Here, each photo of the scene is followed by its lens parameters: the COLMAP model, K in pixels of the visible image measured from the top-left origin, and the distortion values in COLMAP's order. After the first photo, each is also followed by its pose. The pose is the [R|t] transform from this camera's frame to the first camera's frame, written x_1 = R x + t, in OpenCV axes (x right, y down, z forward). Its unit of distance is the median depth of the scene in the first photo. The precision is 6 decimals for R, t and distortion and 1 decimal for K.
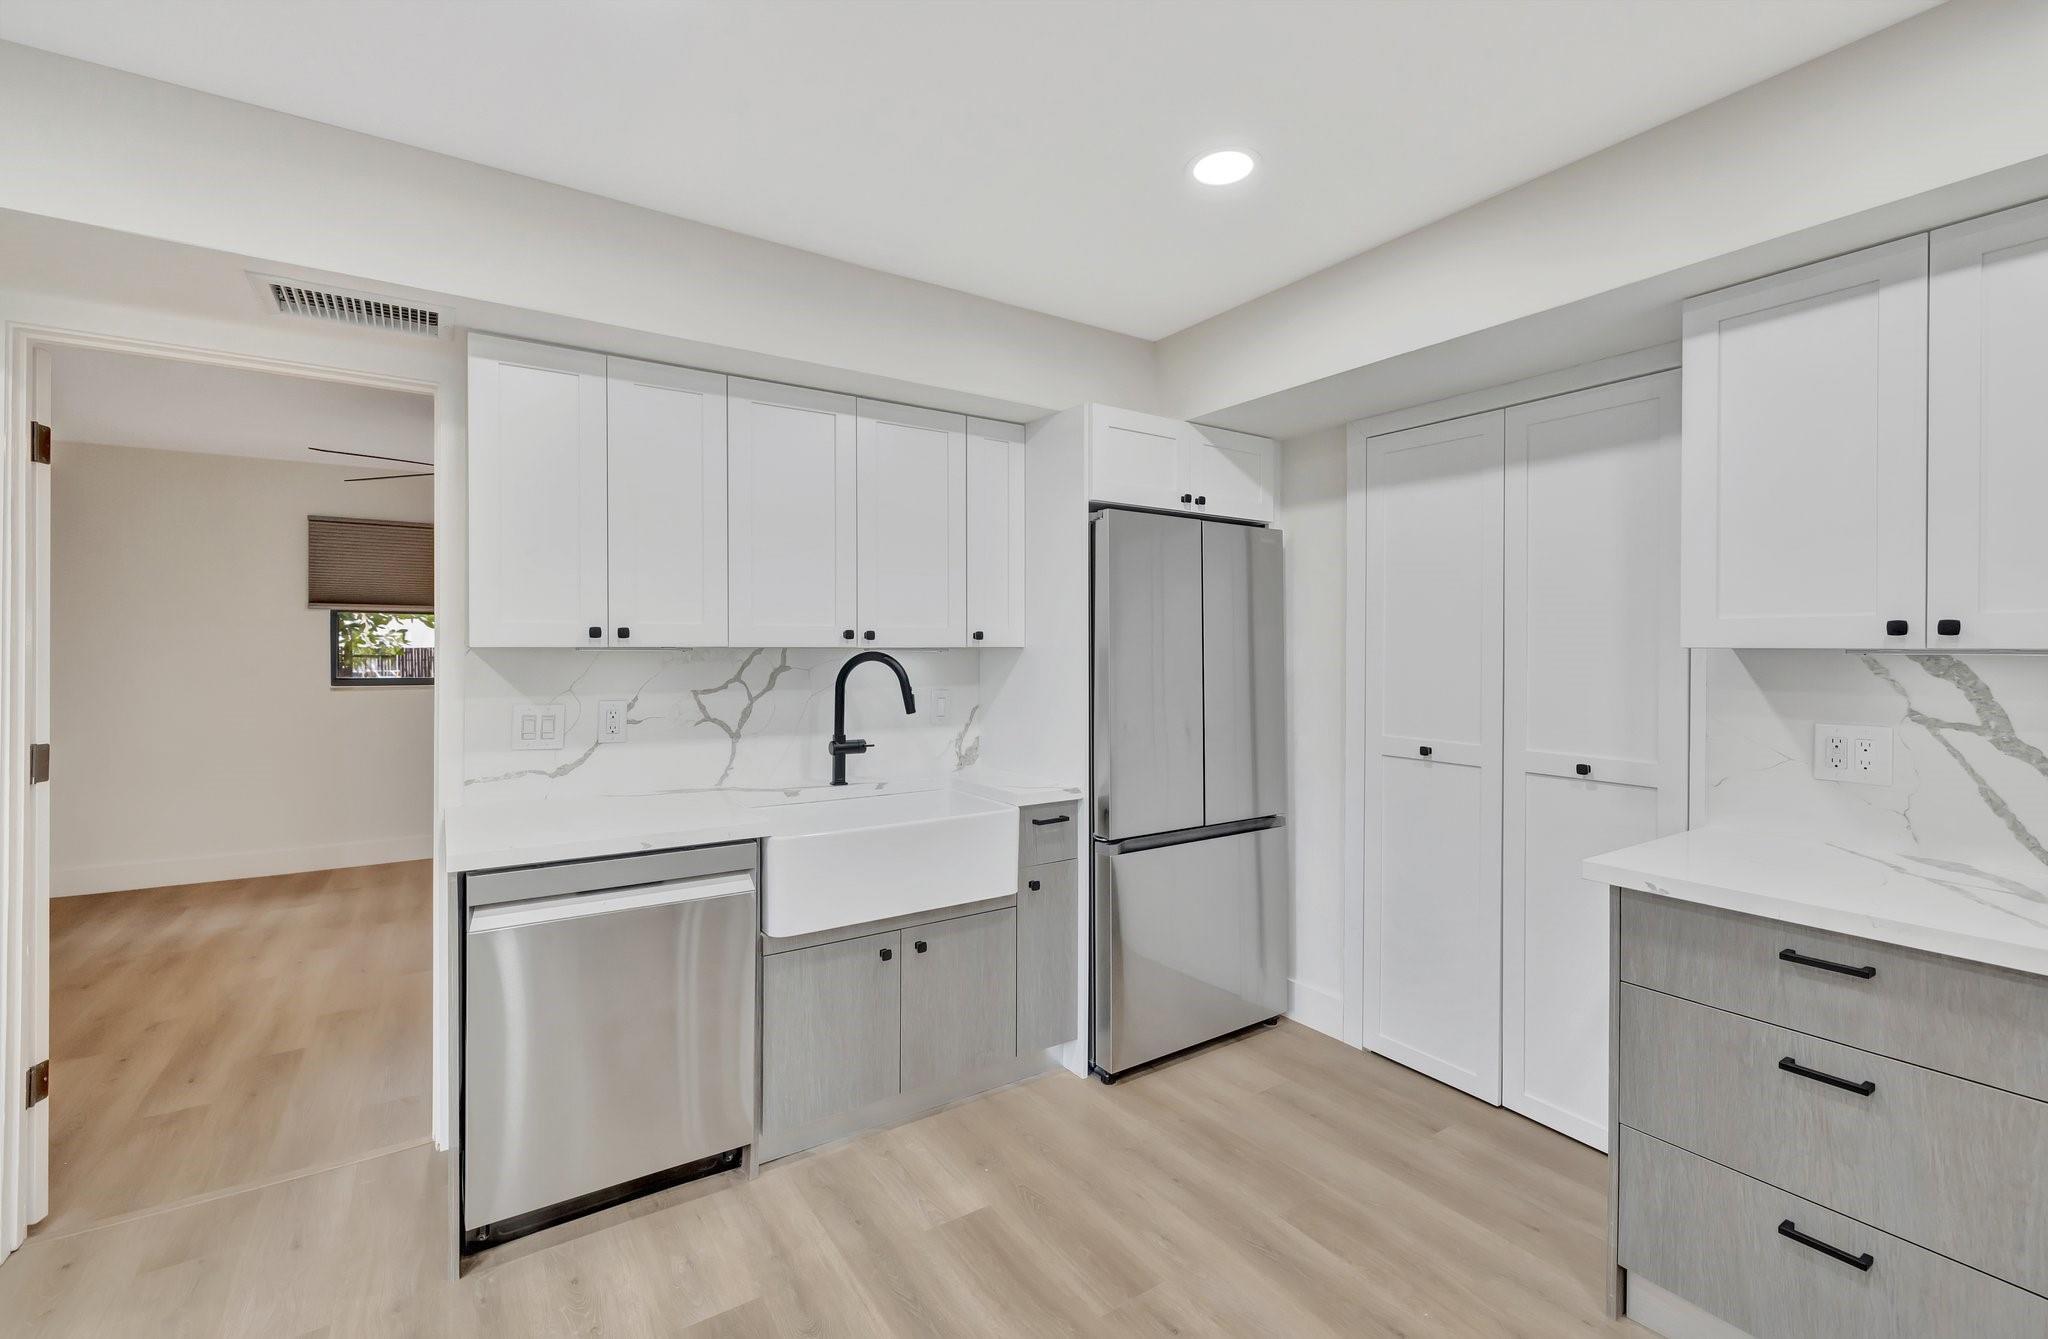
lens RADIAL K [[869.2, 0, 1028.4], [0, 869.2, 654.3], [0, 0, 1]] dist [0.000946, 0.000361]
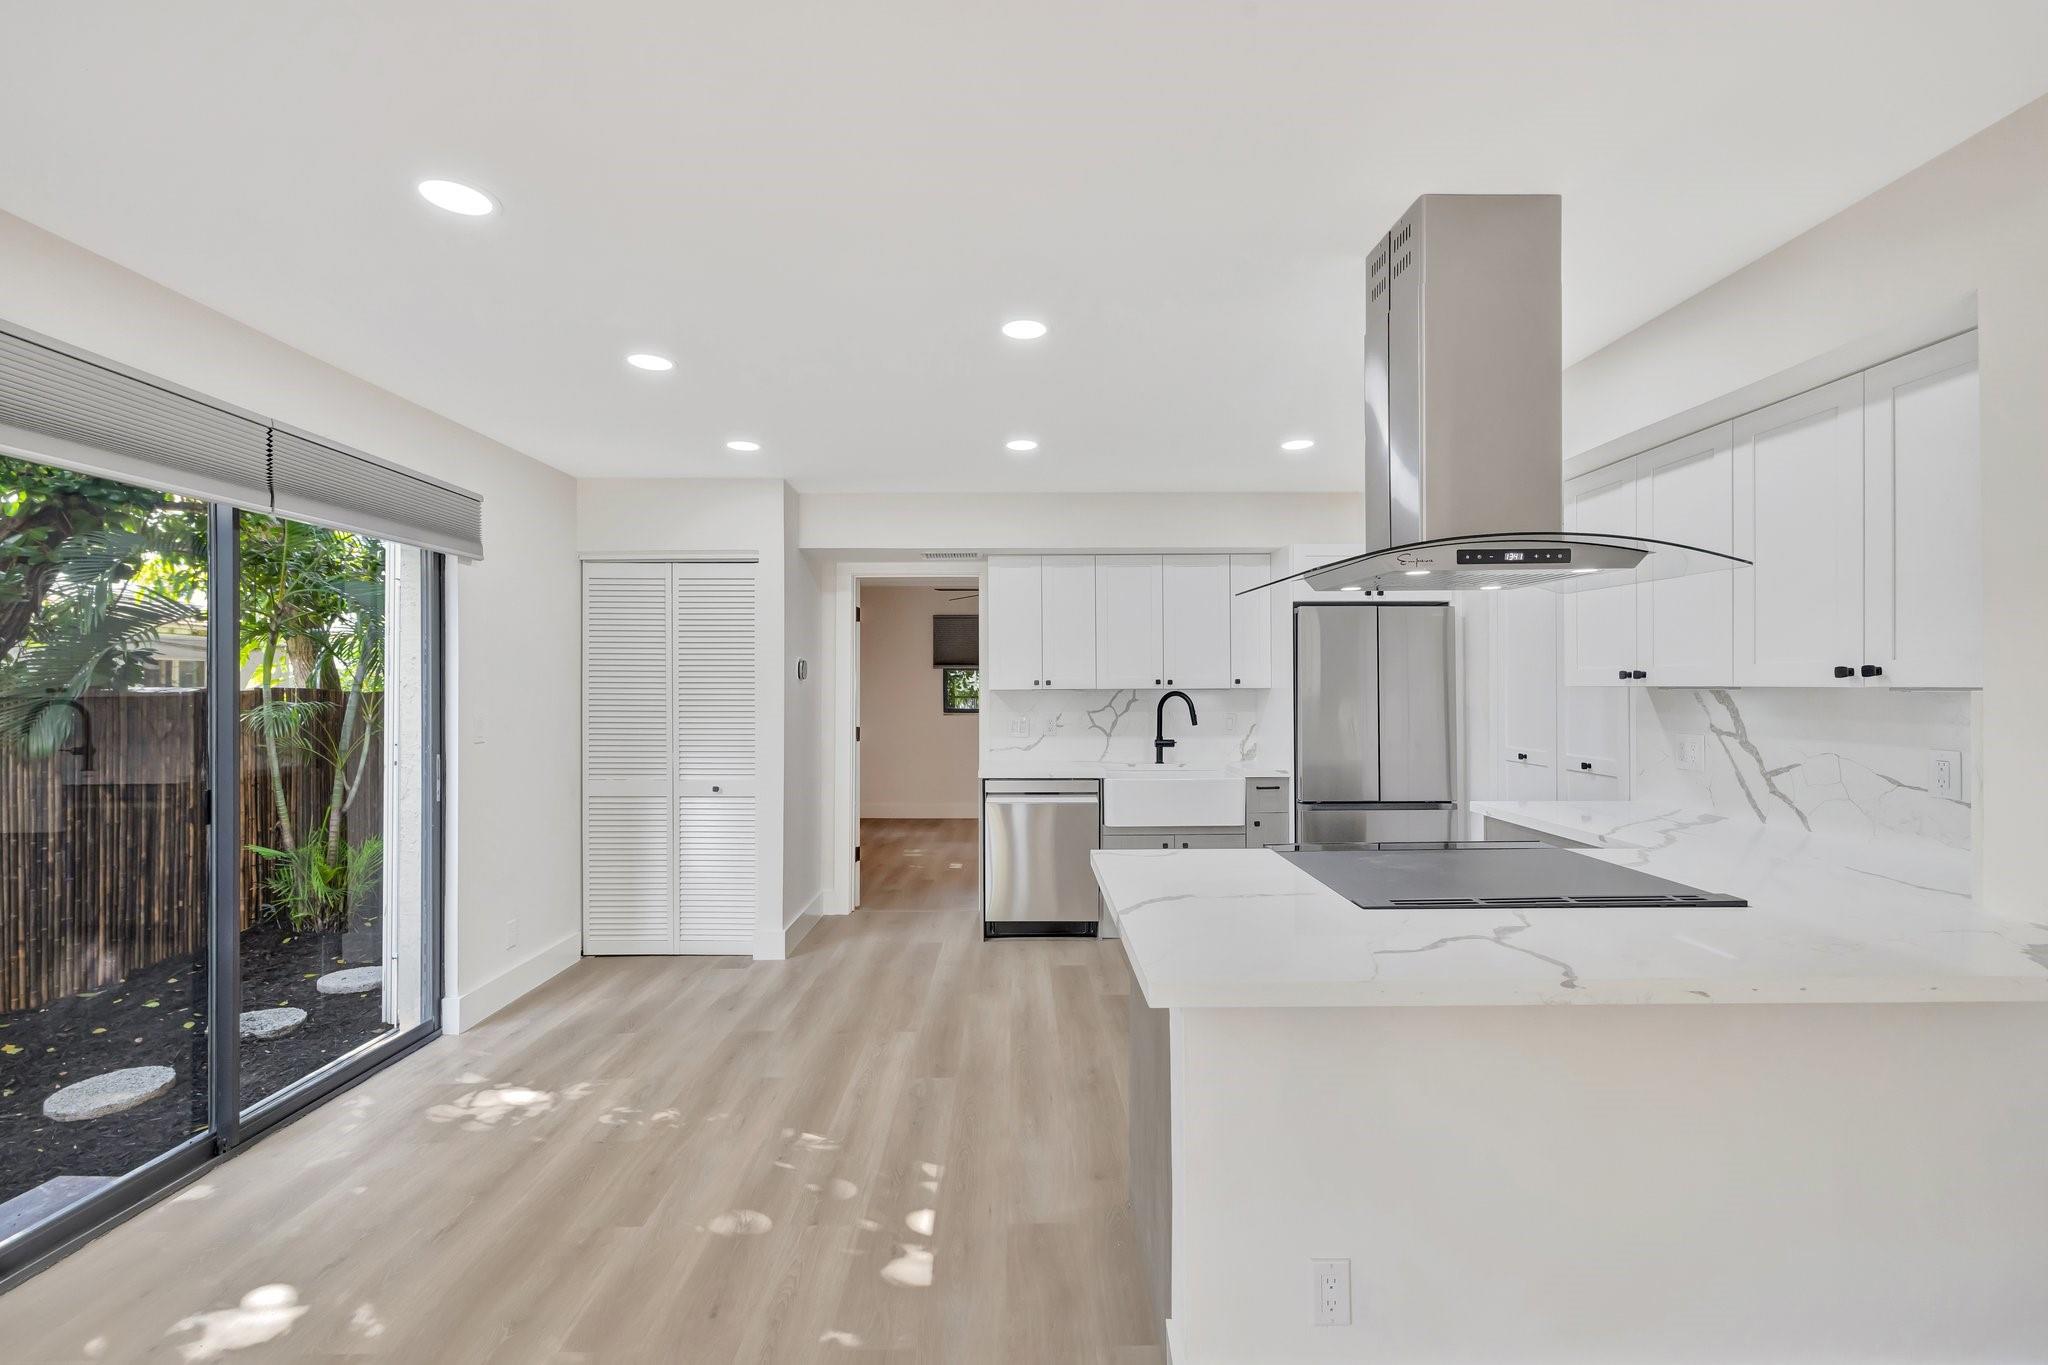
lens RADIAL K [[867.8, 0, 1029.8], [0, 867.8, 687.8], [0, 0, 1]] dist [0.001198, 0.000271]
pose [[0.837738, -0.006182, -0.546037, 0.569659], [0.001575, 0.999959, -0.008905, 0.006214], [0.546070, 0.006600, 0.837714, -0.706457]]
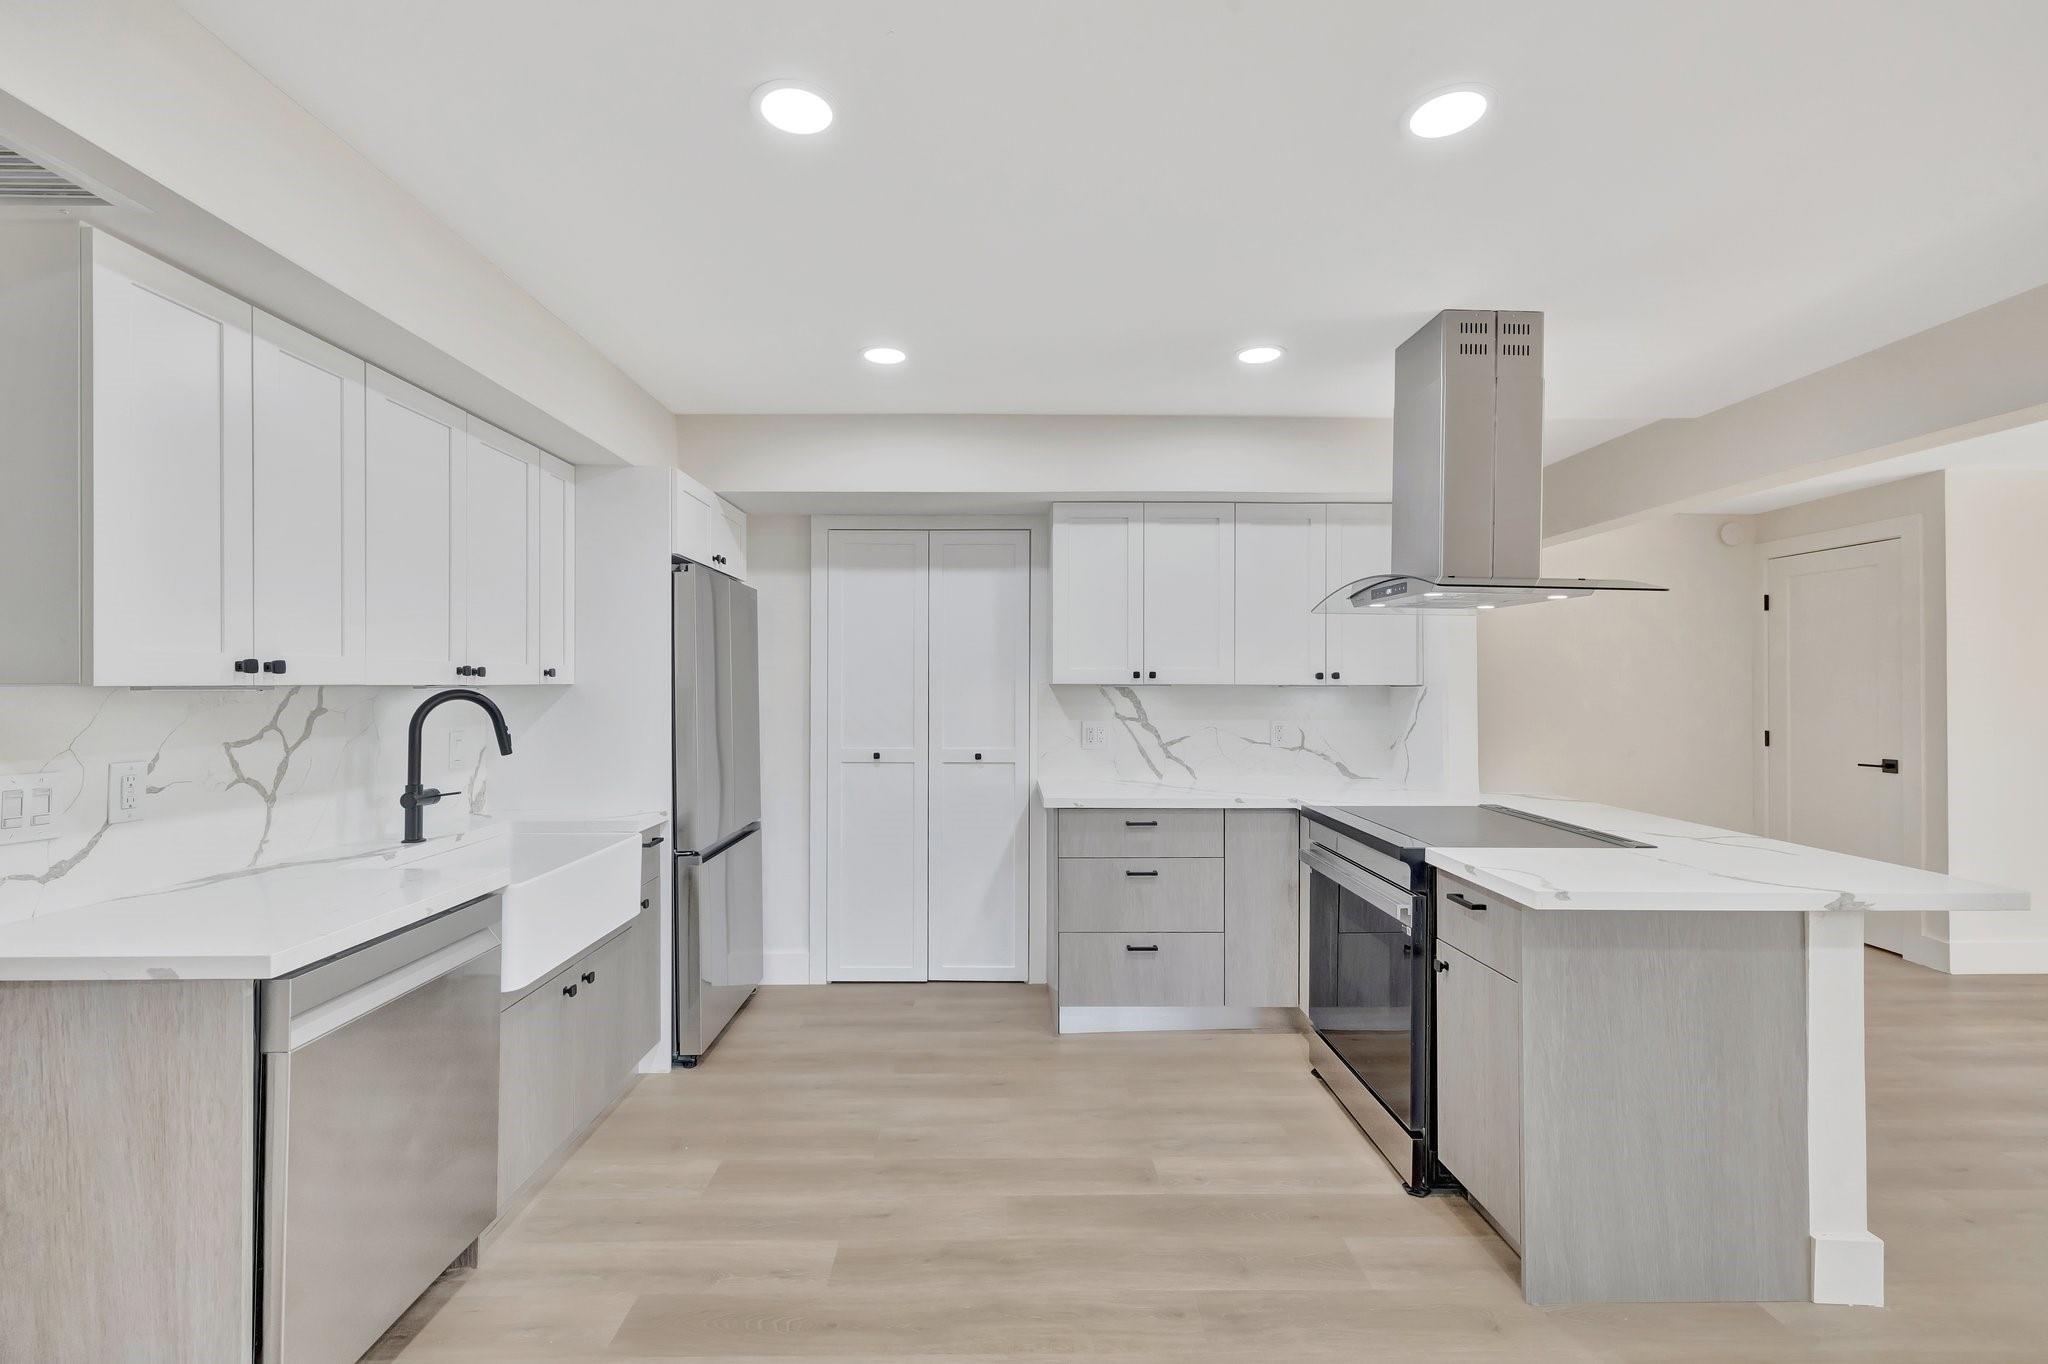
lens RADIAL K [[870.7, 0, 1014.9], [0, 870.7, 680.2], [0, 0, 1]] dist [0.001052, 0.000217]
pose [[0.550144, 0.001862, 0.835068, -0.632208], [0.007790, 0.999943, -0.007362, -0.001535], [-0.835034, 0.010556, 0.550098, 0.013949]]
